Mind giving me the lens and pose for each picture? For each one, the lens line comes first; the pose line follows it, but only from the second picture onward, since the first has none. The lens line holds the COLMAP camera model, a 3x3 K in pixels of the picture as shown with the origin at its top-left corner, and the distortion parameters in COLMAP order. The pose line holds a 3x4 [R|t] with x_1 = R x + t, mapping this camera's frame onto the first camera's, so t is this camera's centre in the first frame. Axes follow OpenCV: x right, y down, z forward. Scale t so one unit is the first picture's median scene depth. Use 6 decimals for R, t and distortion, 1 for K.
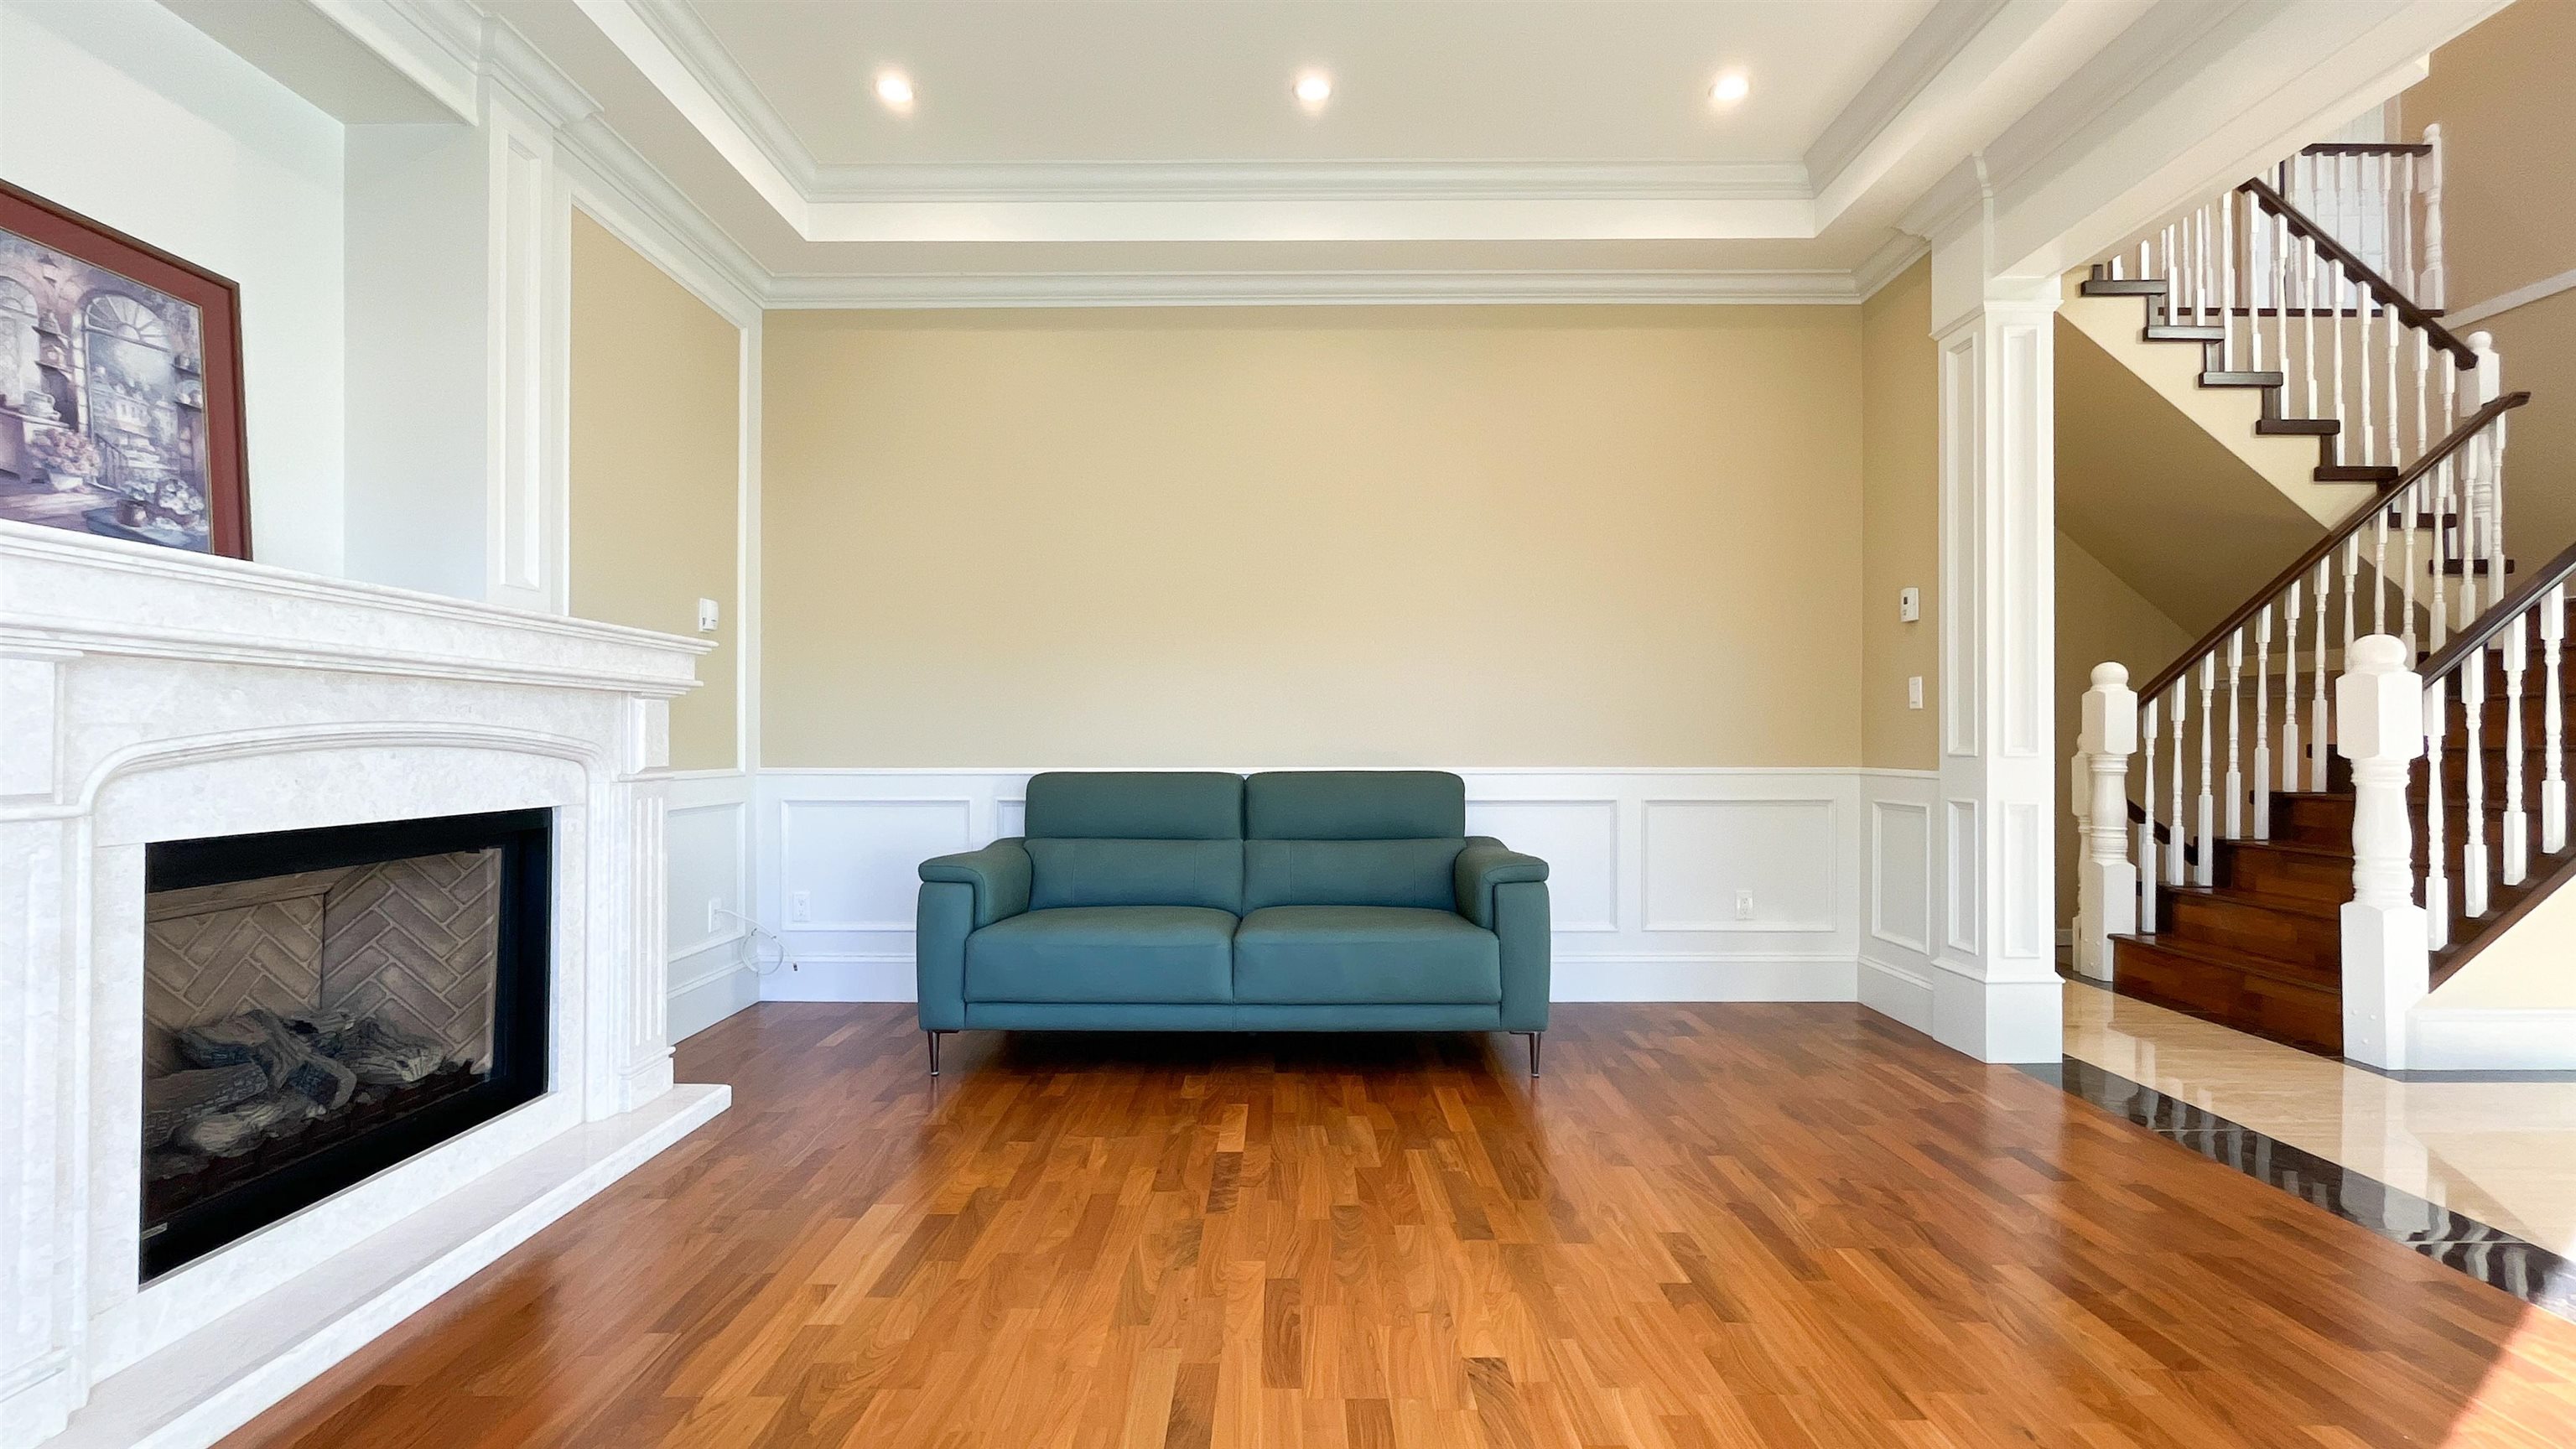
lens RADIAL K [[1047.8, 0, 1287.2], [0, 1047.8, 733.3], [0, 0, 1]] dist [-0.000392, -0.000288]
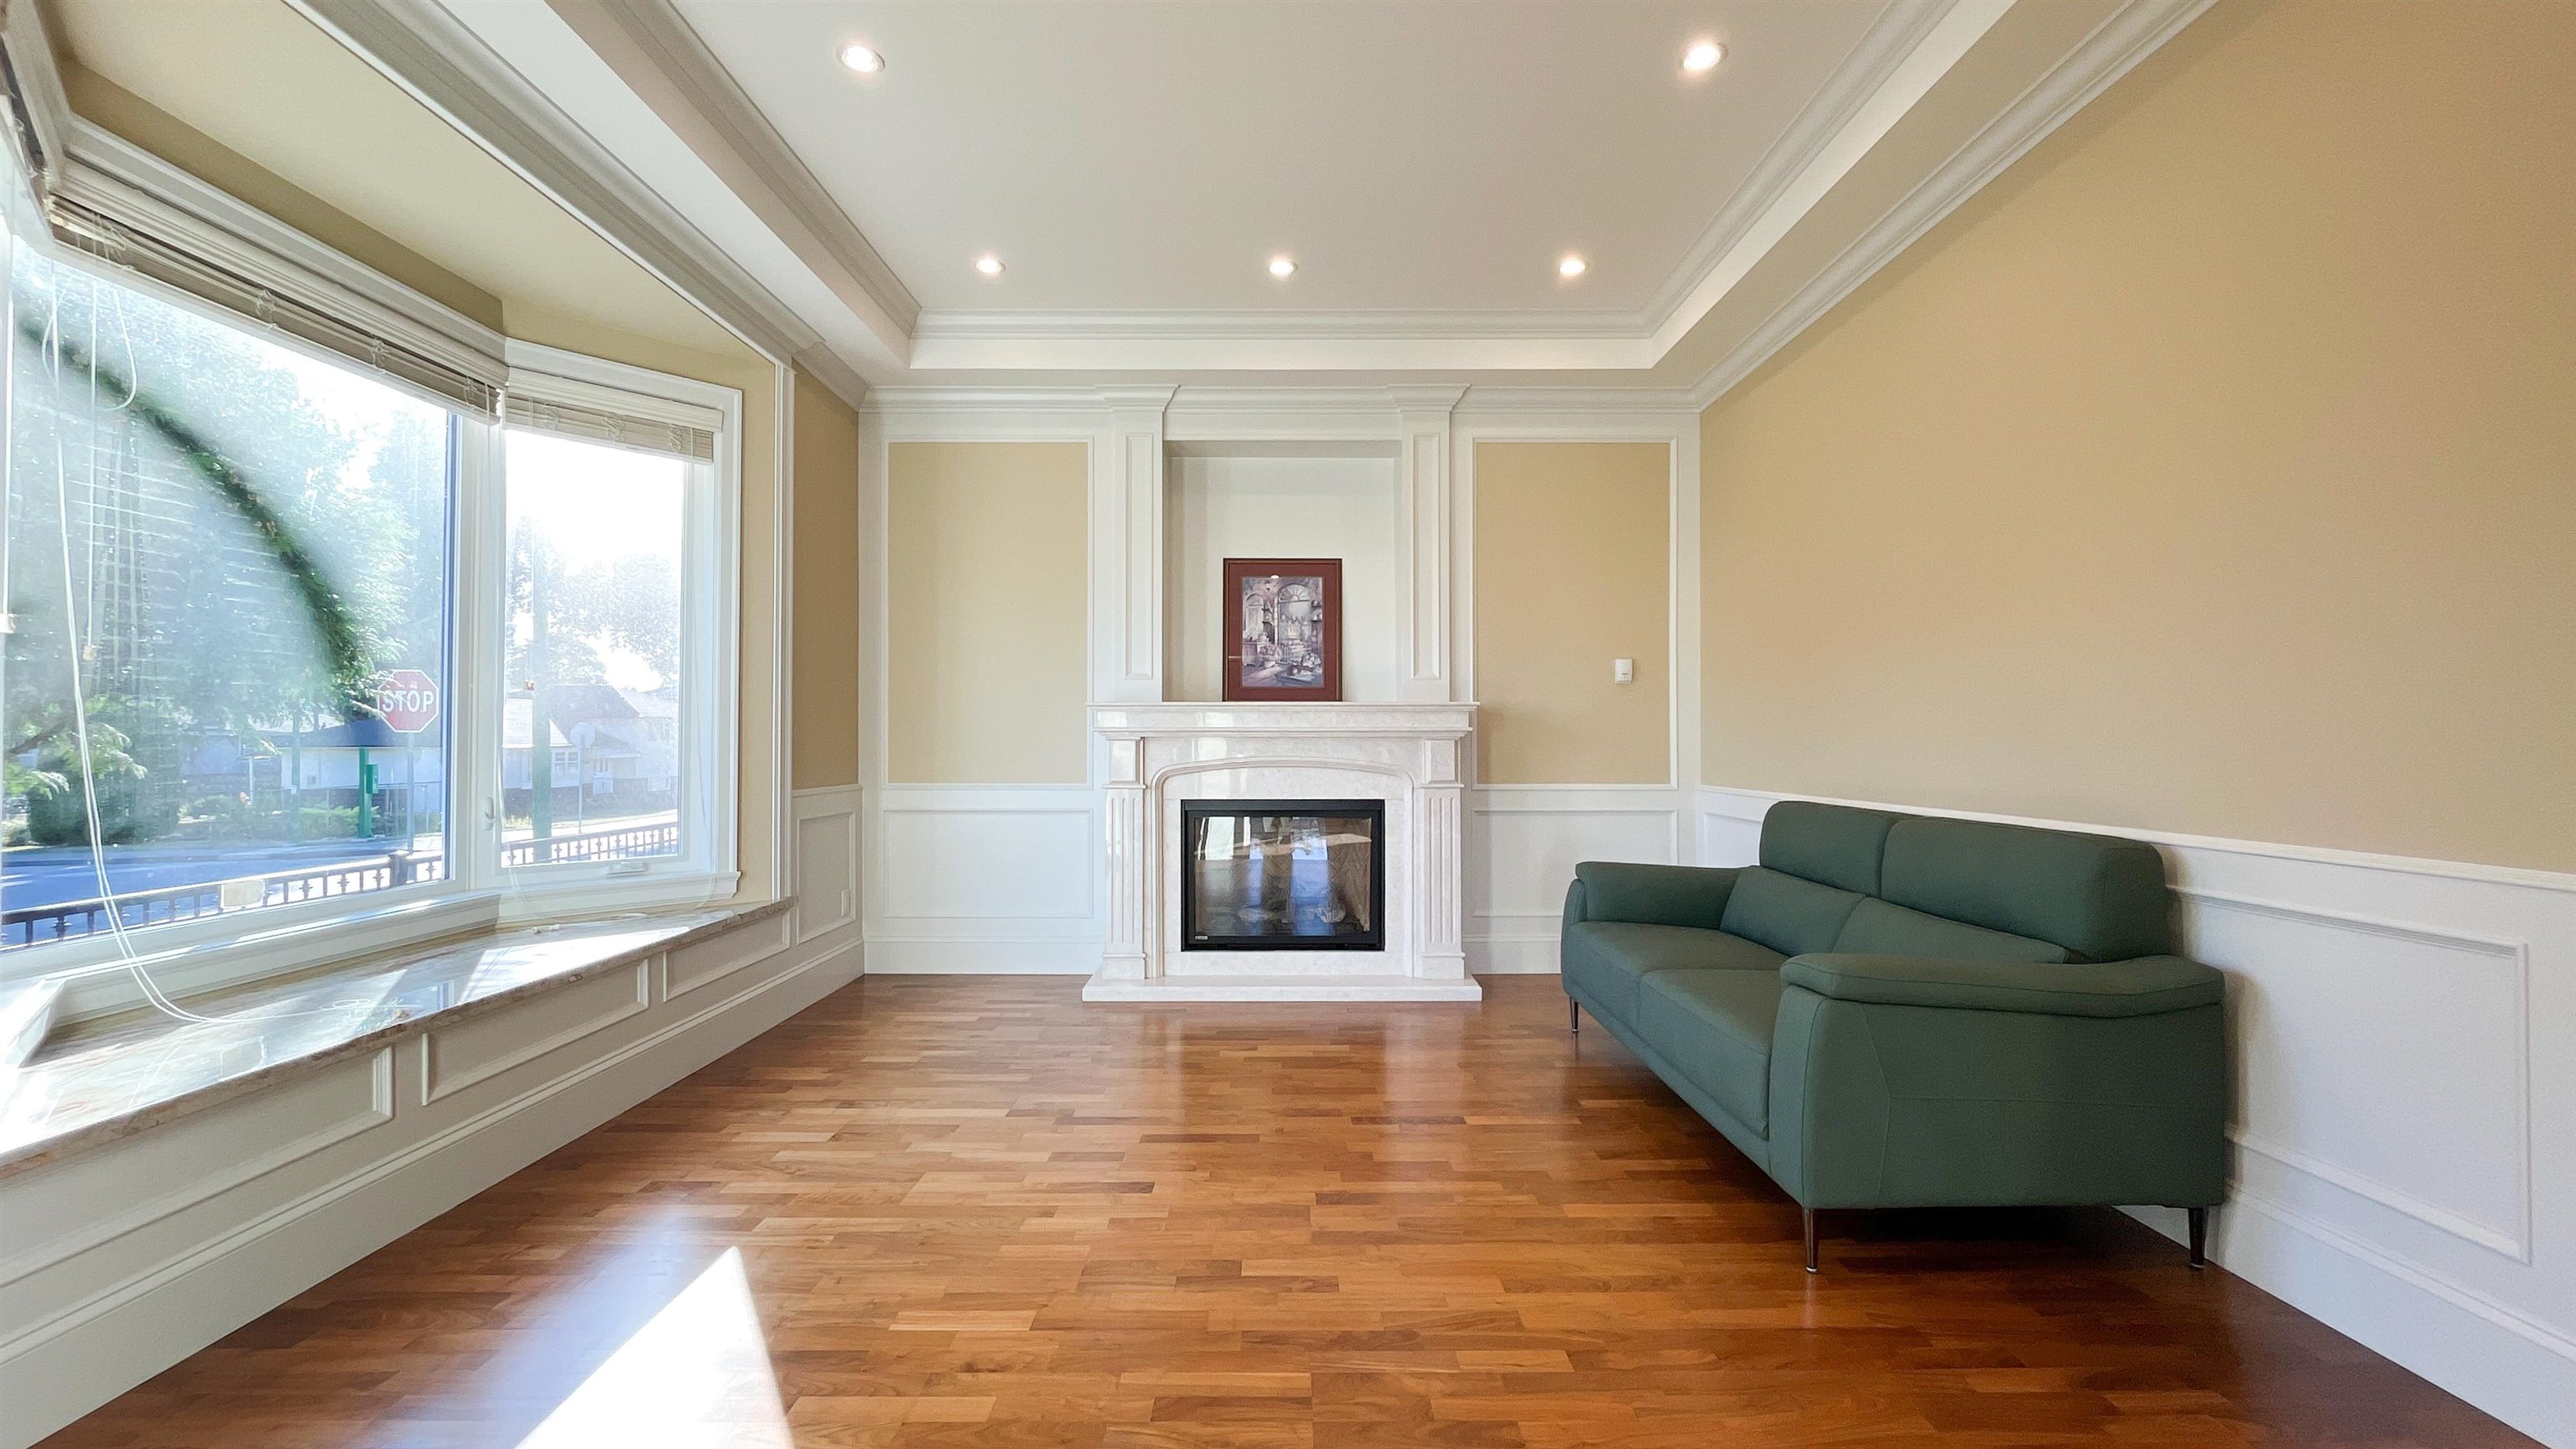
lens RADIAL K [[1047.8, 0, 1287.9], [0, 1047.8, 727.8], [0, 0, 1]] dist [-0.000392, -0.000288]
pose [[0.013194, -0.008435, -0.999877, 1.330939], [0.007419, 0.999938, -0.008338, -0.050382], [0.999885, -0.007308, 0.013256, 0.907229]]
